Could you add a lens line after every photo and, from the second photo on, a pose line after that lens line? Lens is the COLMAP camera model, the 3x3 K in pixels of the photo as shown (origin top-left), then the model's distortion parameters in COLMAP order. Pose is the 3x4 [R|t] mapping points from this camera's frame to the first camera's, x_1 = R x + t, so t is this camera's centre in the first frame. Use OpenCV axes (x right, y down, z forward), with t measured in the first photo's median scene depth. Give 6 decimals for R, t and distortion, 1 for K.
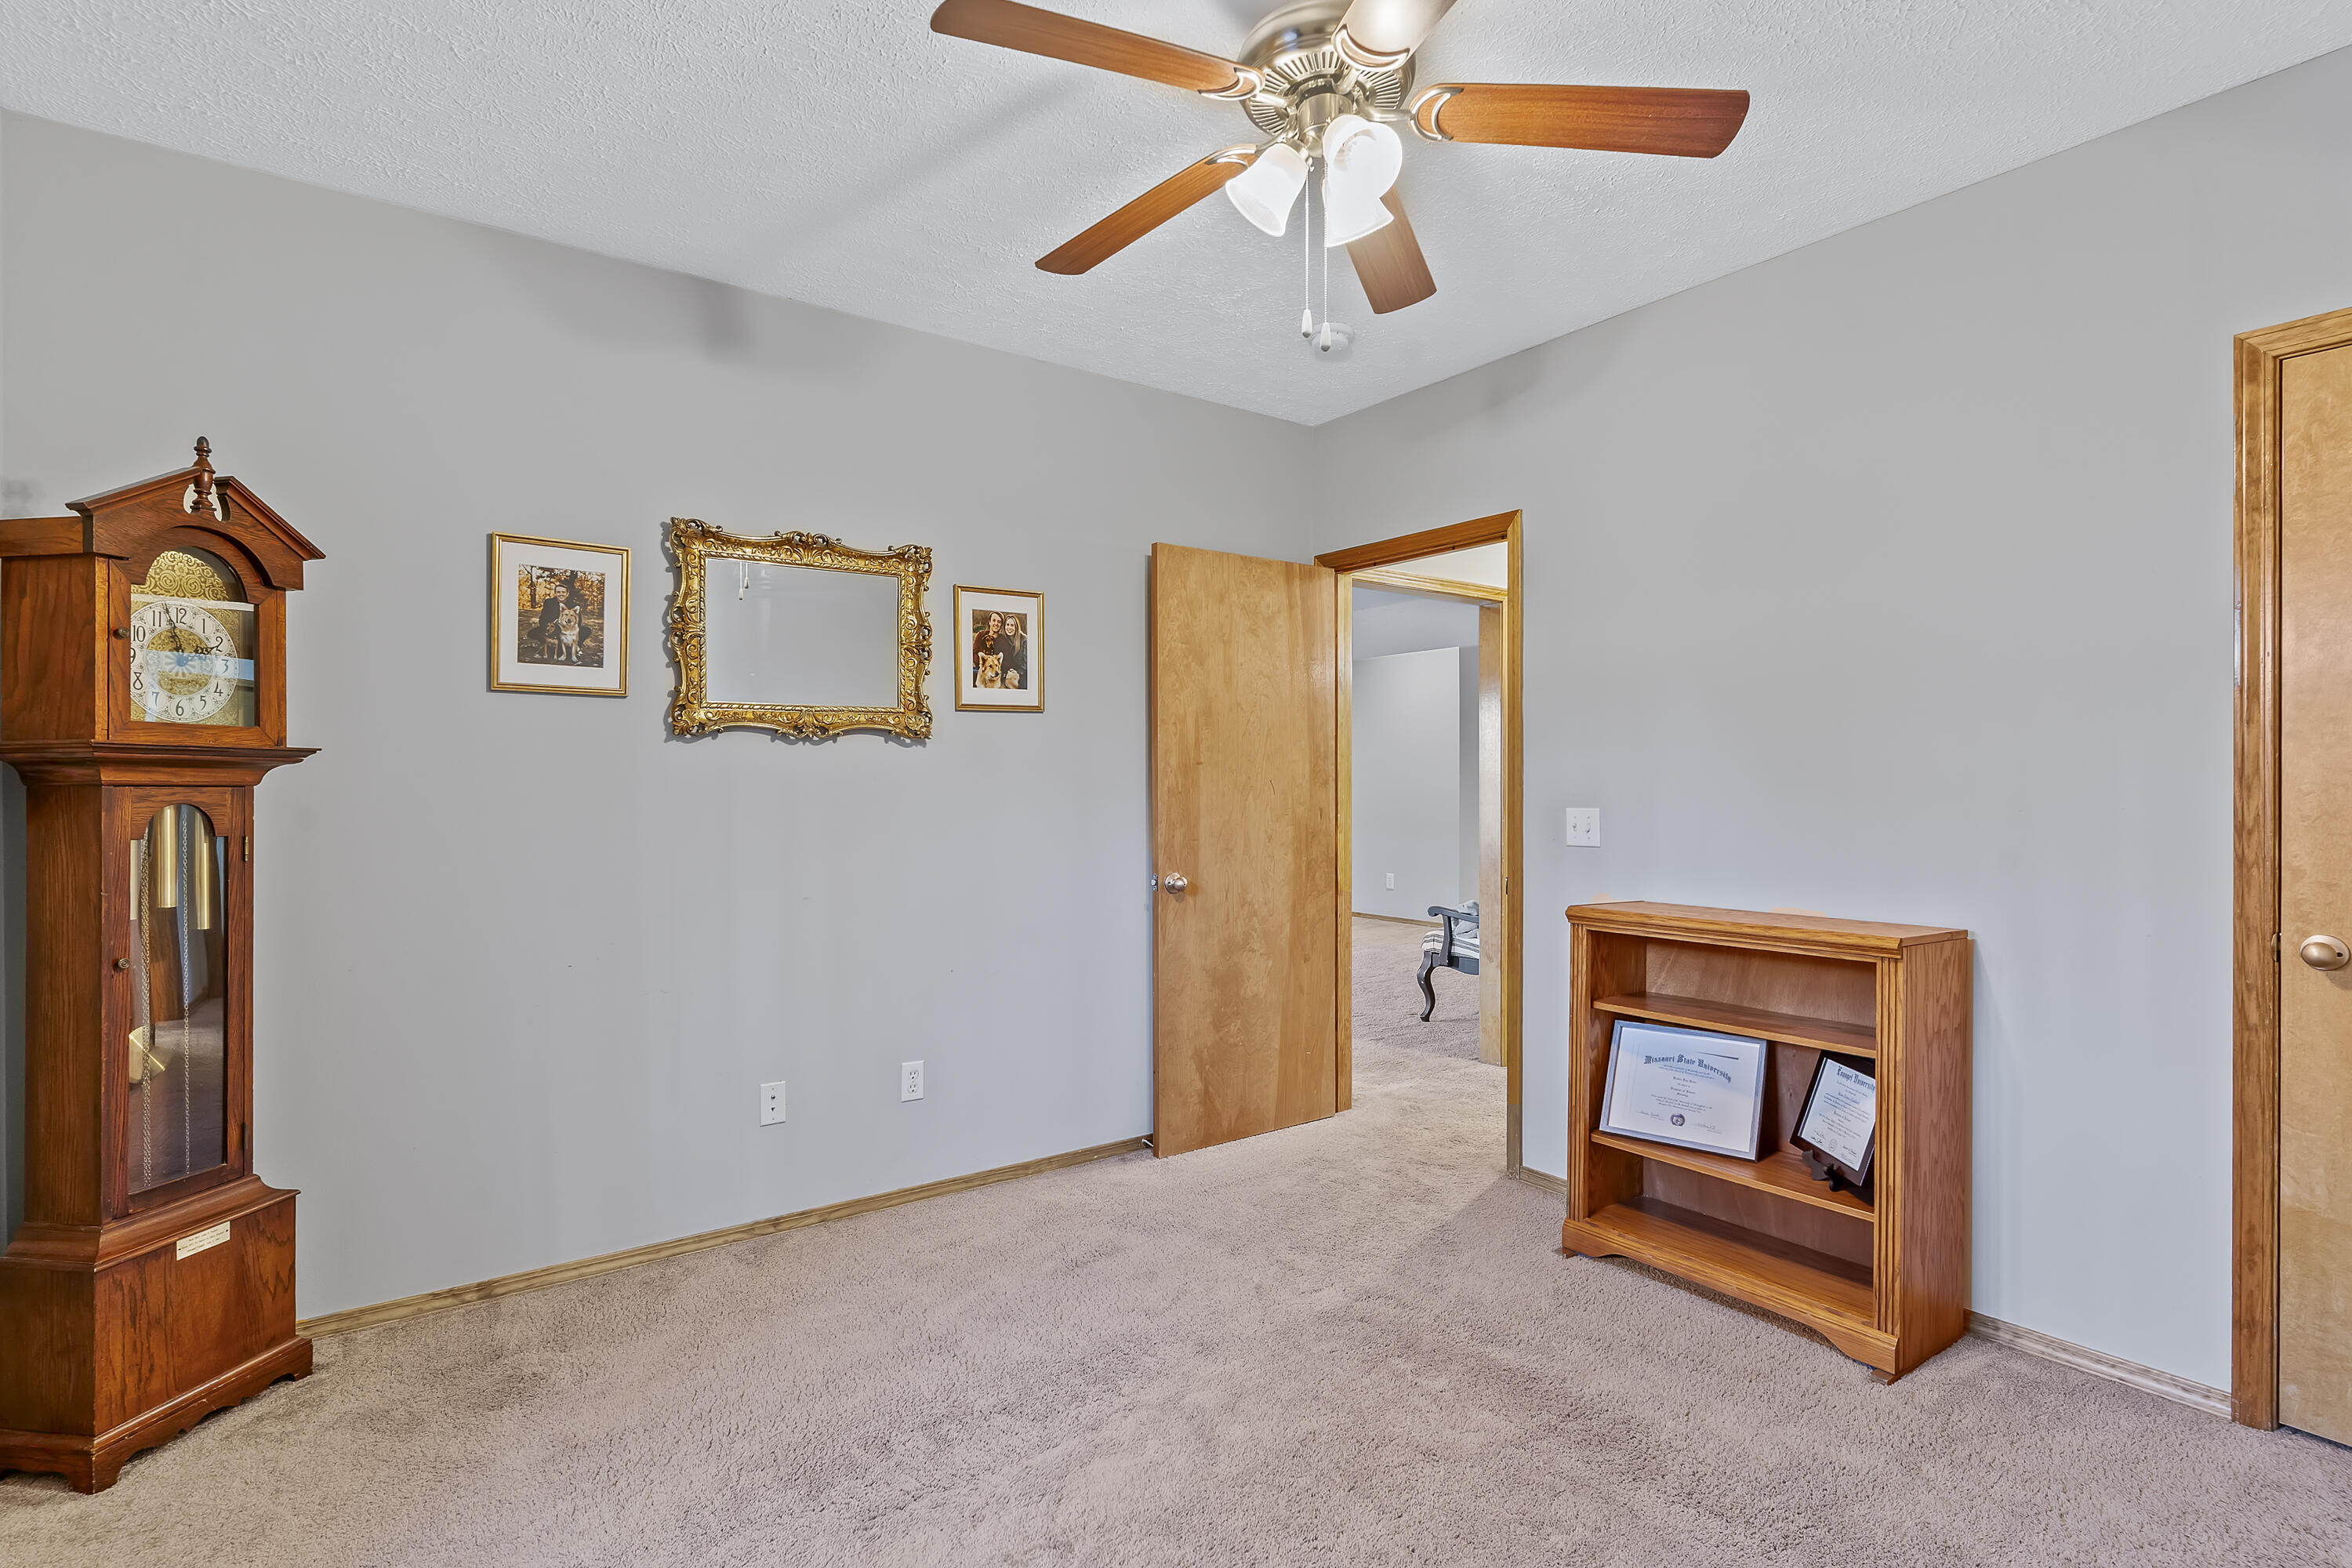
lens RADIAL K [[1145.6, 0, 1176.6], [0, 1145.6, 786.1], [0, 0, 1]] dist [-0.003480, -0.002072]
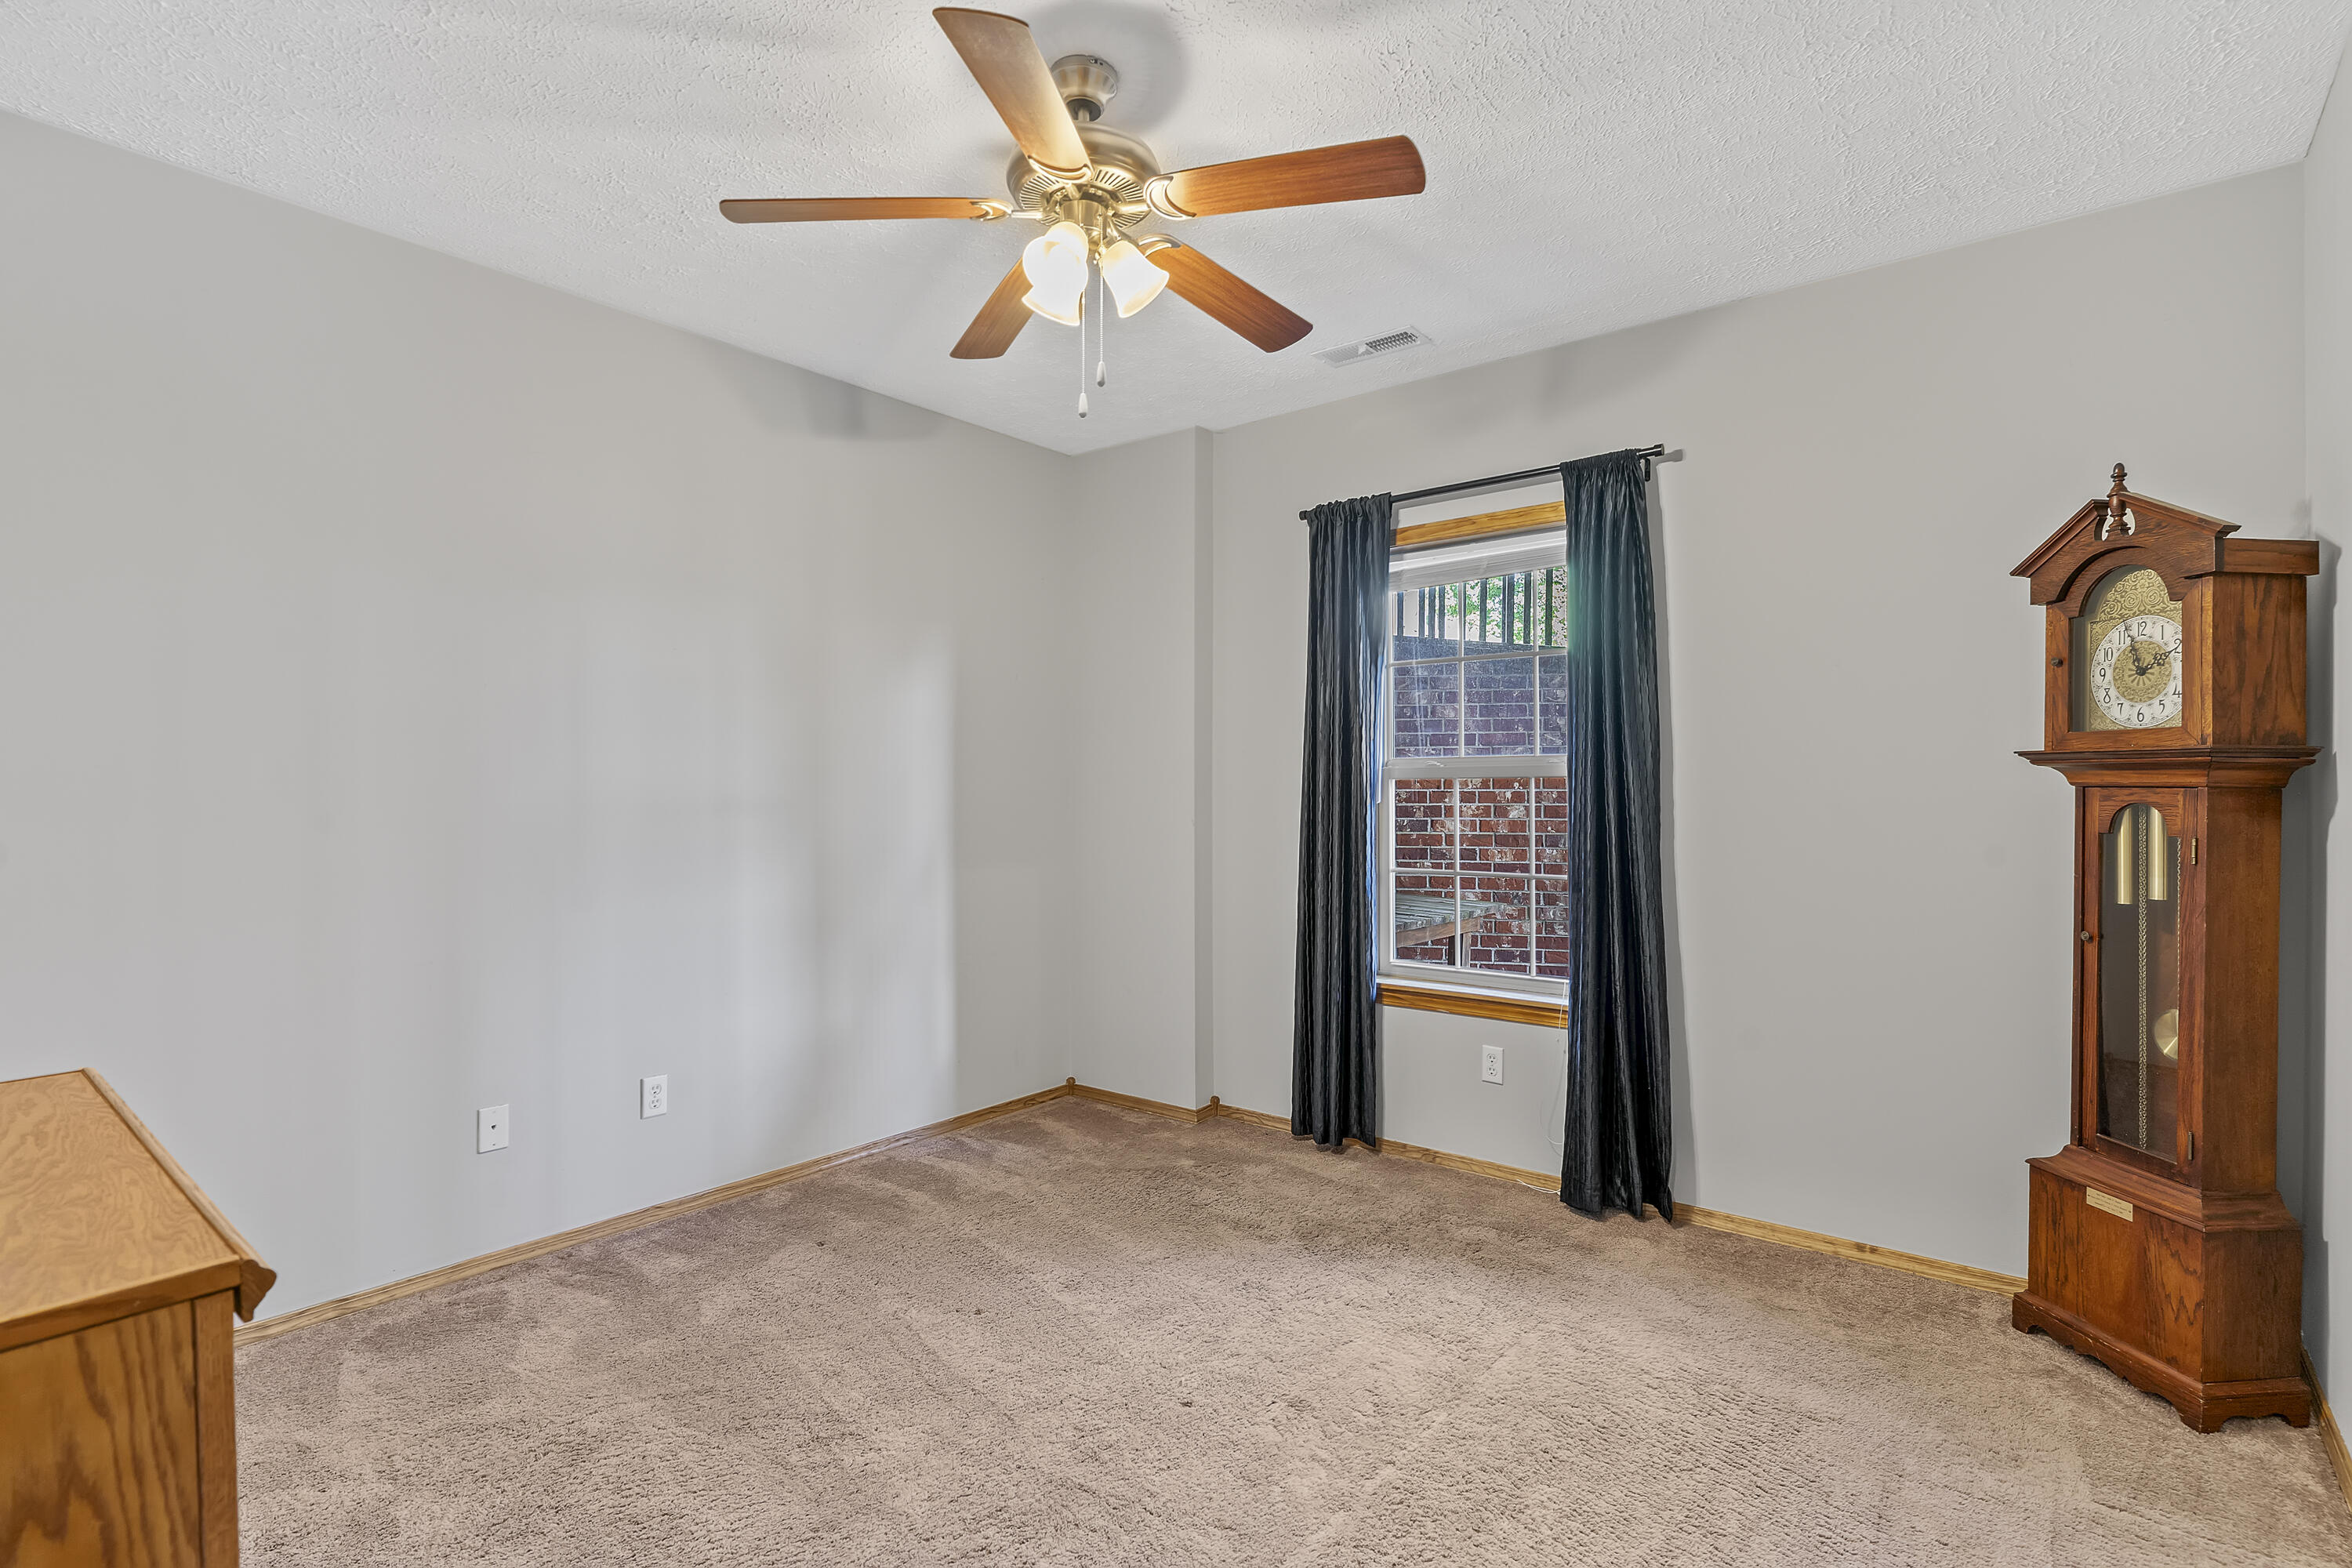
lens RADIAL K [[1145.6, 0, 1174.3], [0, 1145.6, 789.1], [0, 0, 1]] dist [-0.003480, -0.002072]
pose [[-0.972271, -0.003686, -0.233829, 0.269087], [-0.004698, 0.999982, 0.003768, 0.002350], [0.233811, 0.004762, -0.972270, 1.845959]]
